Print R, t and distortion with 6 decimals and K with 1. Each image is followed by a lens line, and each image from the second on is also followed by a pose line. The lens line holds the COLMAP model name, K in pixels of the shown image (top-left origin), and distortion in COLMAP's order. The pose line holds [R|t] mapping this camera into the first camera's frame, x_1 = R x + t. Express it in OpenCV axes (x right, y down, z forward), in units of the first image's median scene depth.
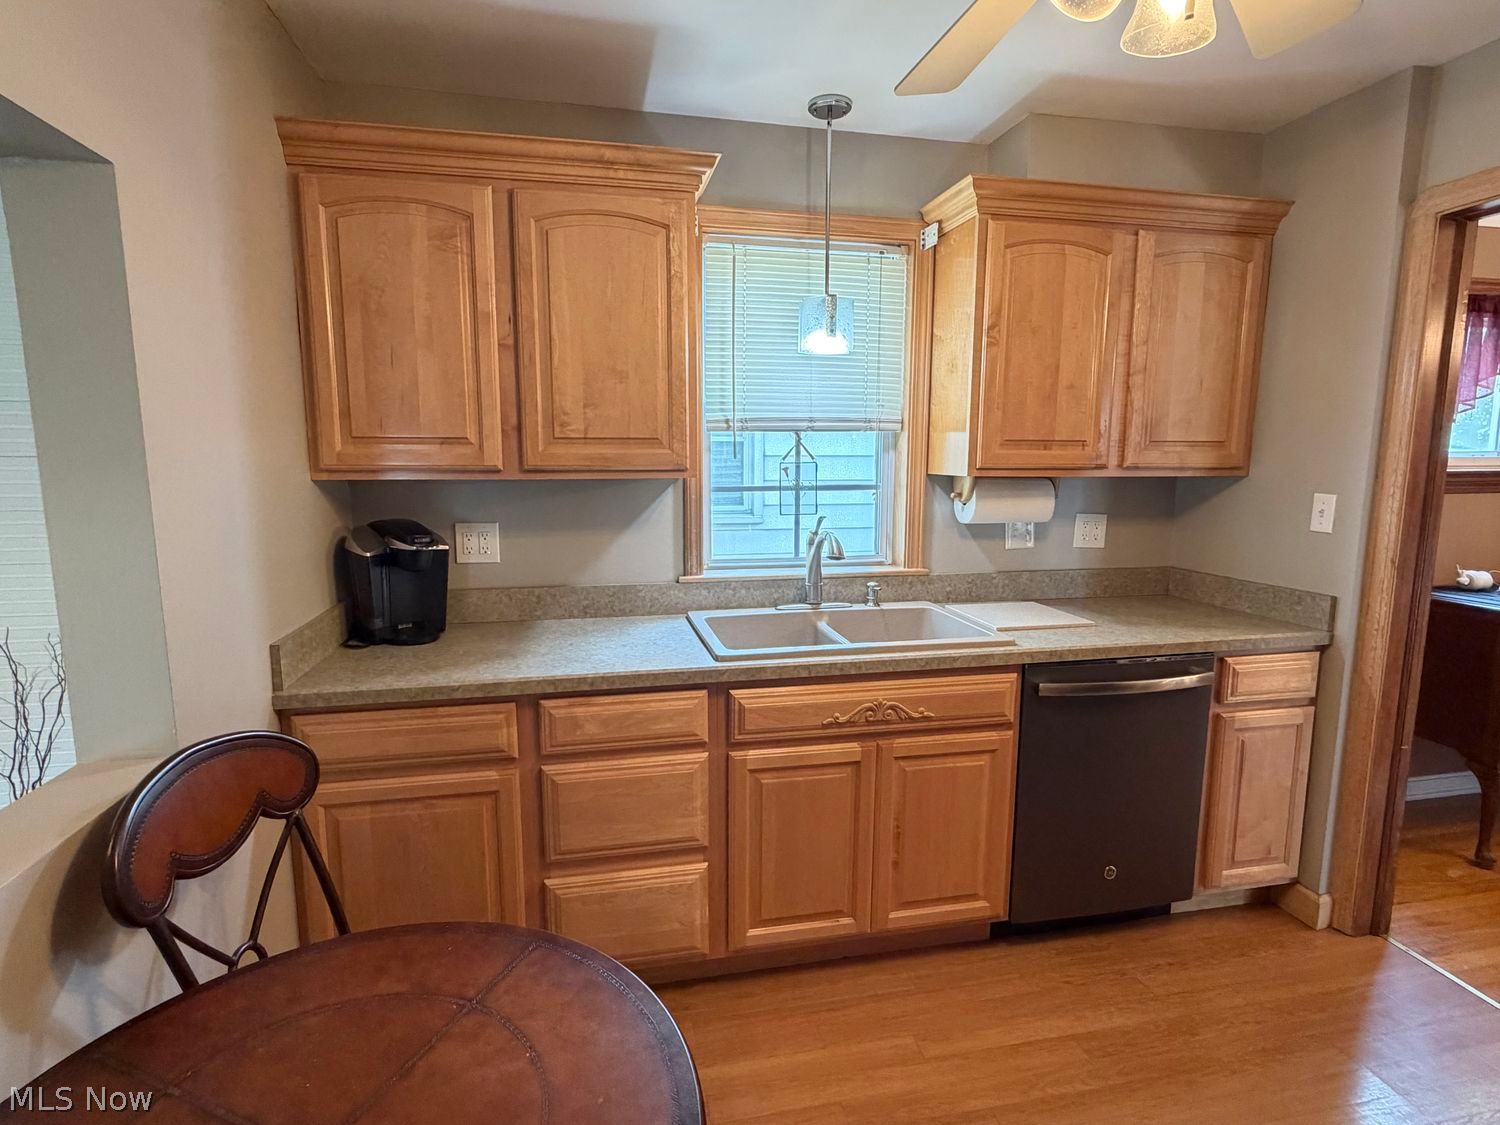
lens RADIAL K [[759.2, 0, 746.4], [0, 759.2, 560.9], [0, 0, 1]] dist [-0.001233, 0.000230]
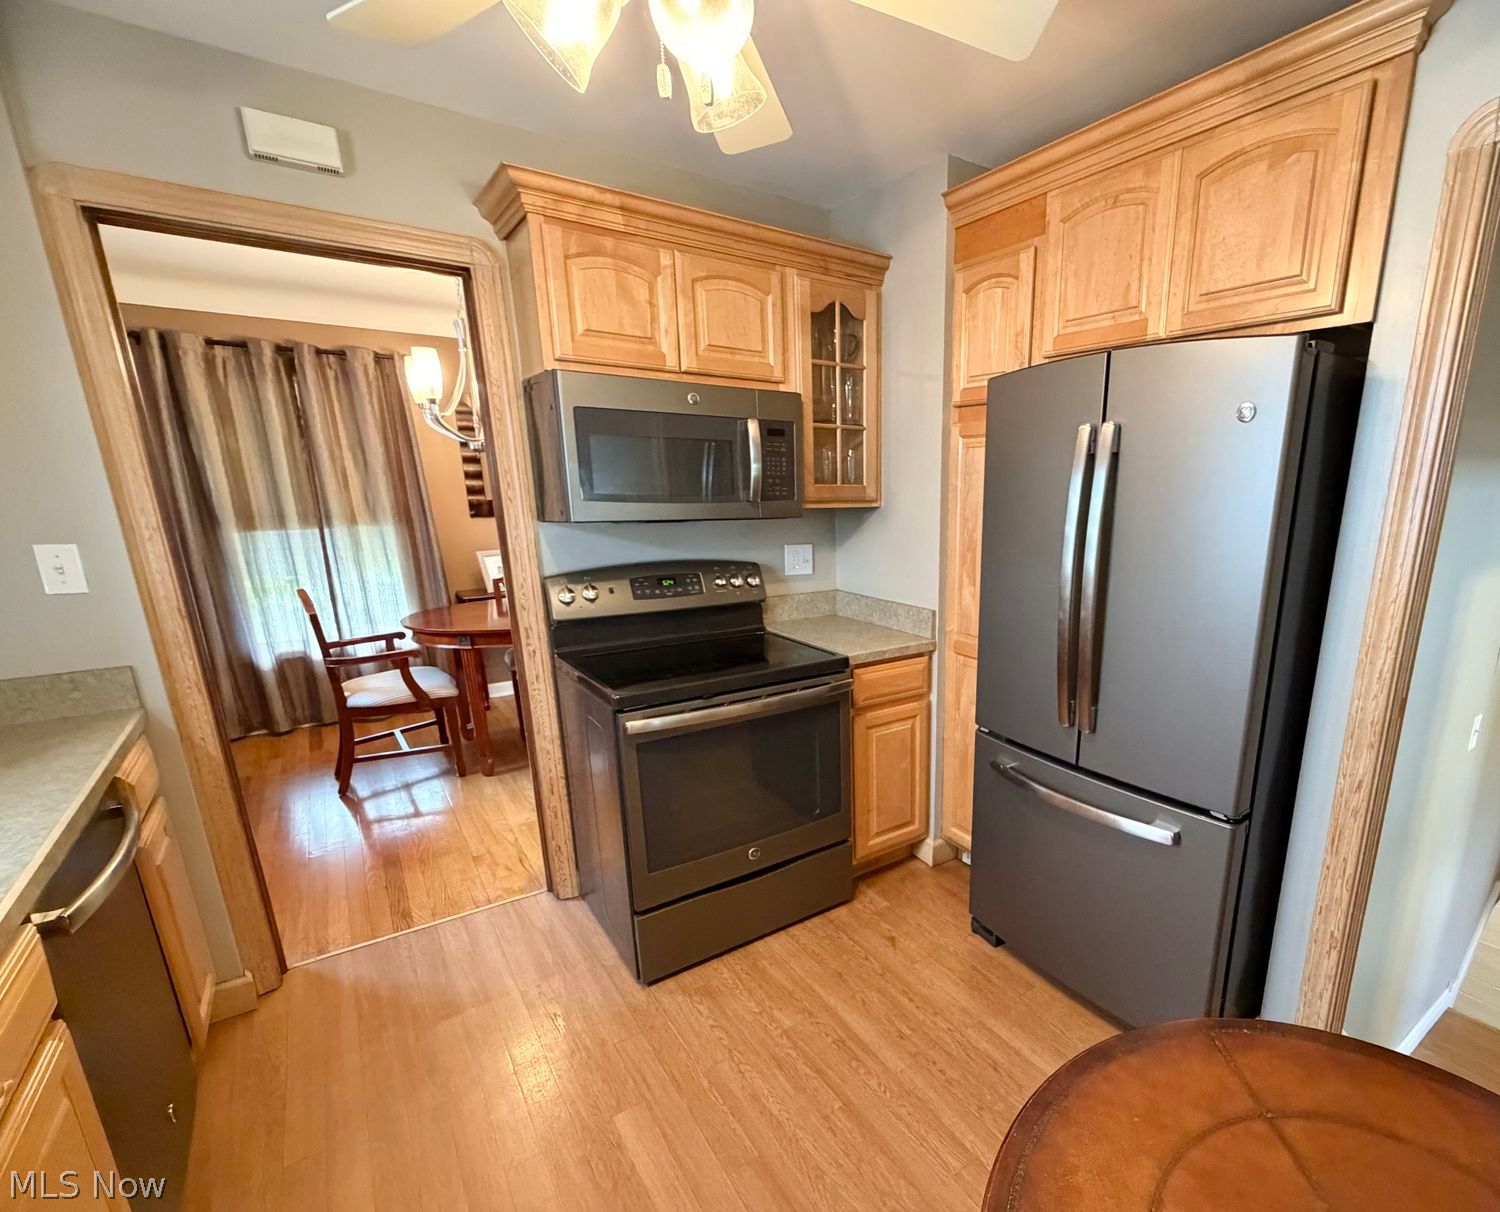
lens RADIAL K [[708.2, 0, 899.9], [0, 708.2, 673.9], [0, 0, 1]] dist [0.002727, -0.000048]
pose [[-0.439102, -0.237234, 0.866550, -0.280726], [0.121262, 0.940033, 0.318798, -0.093048], [-0.890216, 0.245065, -0.384003, 0.558230]]
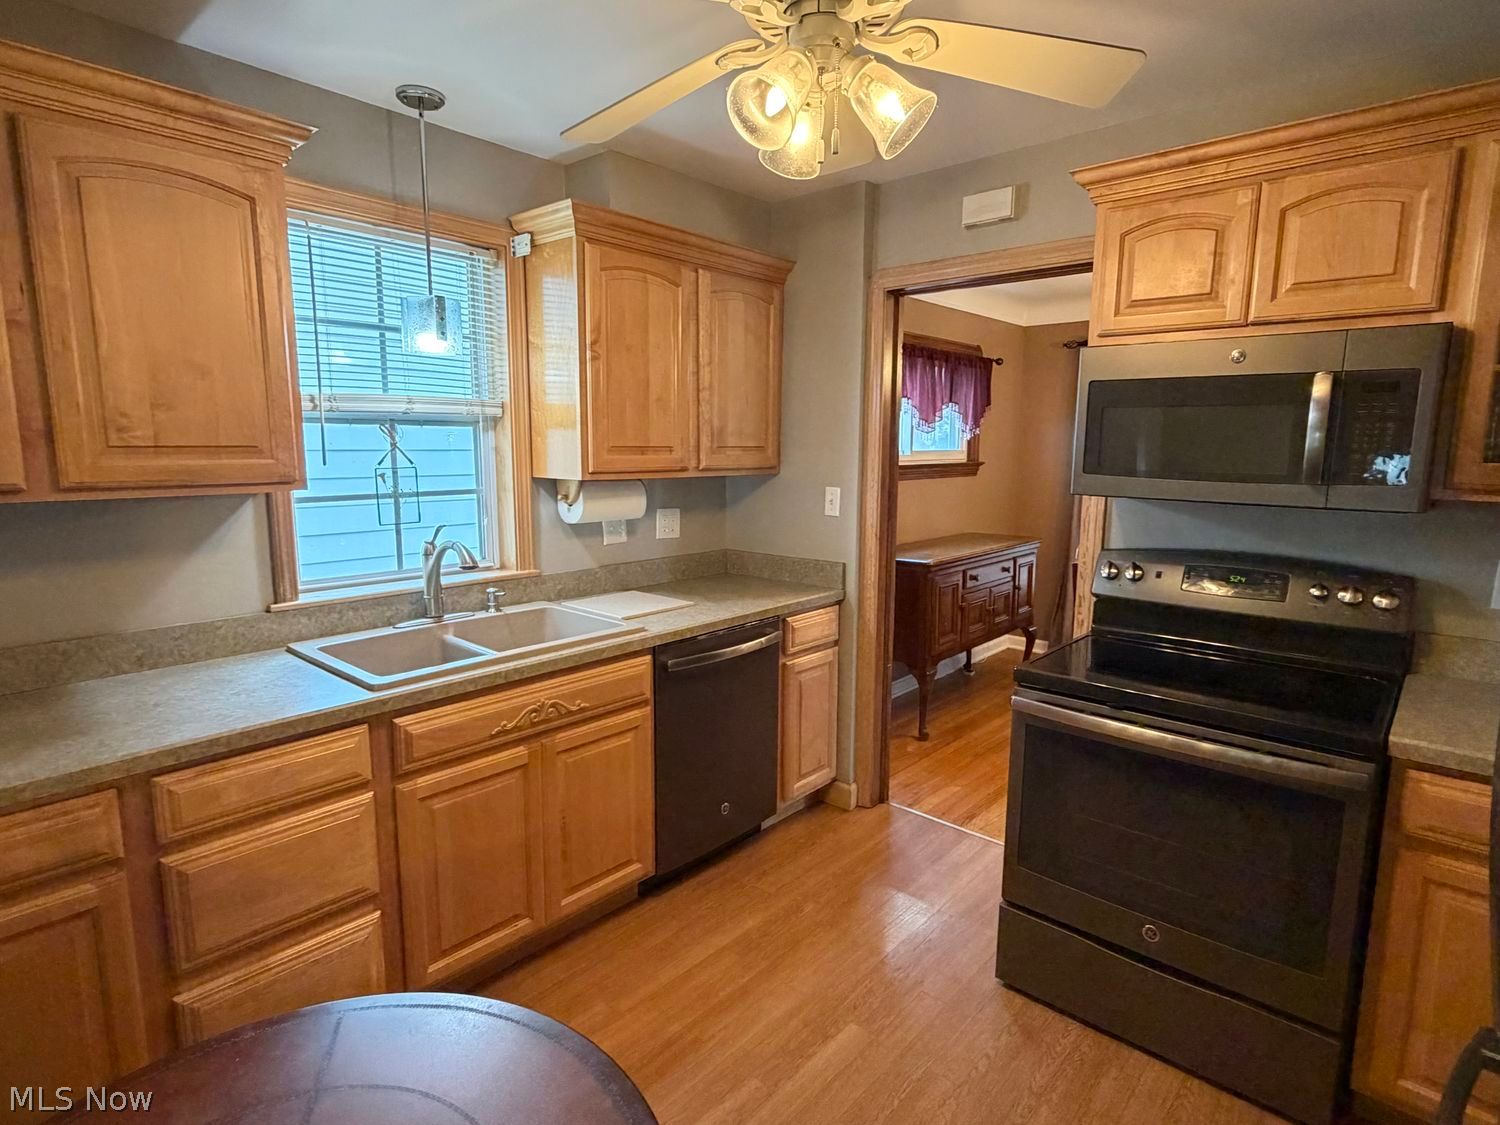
lens RADIAL K [[793.7, 0, 749.0], [0, 793.7, 562.0], [0, 0, 1]] dist [-0.002634, -0.000268]
pose [[0.803839, -0.084756, 0.588778, -0.194215], [0.078086, 0.996267, 0.036807, -0.020297], [-0.589699, 0.016388, 0.807457, -0.039458]]
